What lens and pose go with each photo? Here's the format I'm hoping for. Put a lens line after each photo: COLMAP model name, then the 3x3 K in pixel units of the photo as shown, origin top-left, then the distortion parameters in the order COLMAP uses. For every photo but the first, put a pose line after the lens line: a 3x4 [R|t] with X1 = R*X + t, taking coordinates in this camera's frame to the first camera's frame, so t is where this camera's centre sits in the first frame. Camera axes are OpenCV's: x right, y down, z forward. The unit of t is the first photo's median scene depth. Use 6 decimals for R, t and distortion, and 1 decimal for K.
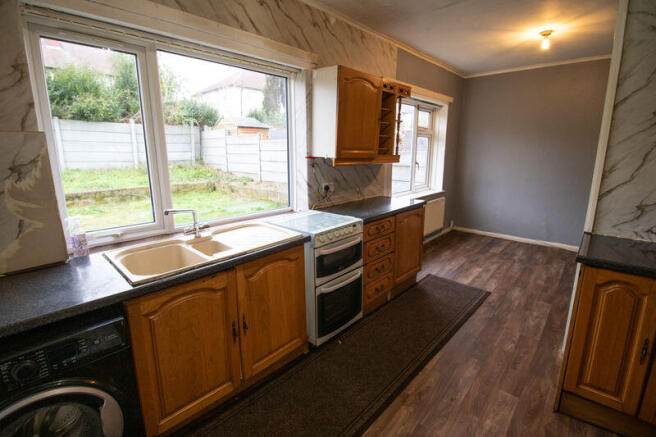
lens RADIAL K [[308.7, 0, 330.1], [0, 308.7, 219.5], [0, 0, 1]] dist [-0.023894, -0.002118]
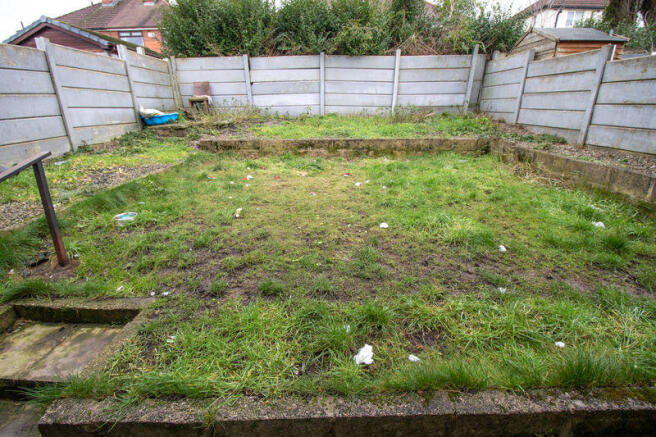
lens RADIAL K [[308.7, 0, 322.5], [0, 308.7, 220.7], [0, 0, 1]] dist [-0.023894, -0.002118]
pose [[0.664729, 0.253331, -0.702822, -0.160052], [-0.154303, 0.967024, 0.202622, -0.046972], [0.730976, -0.026242, 0.681899, 0.419913]]
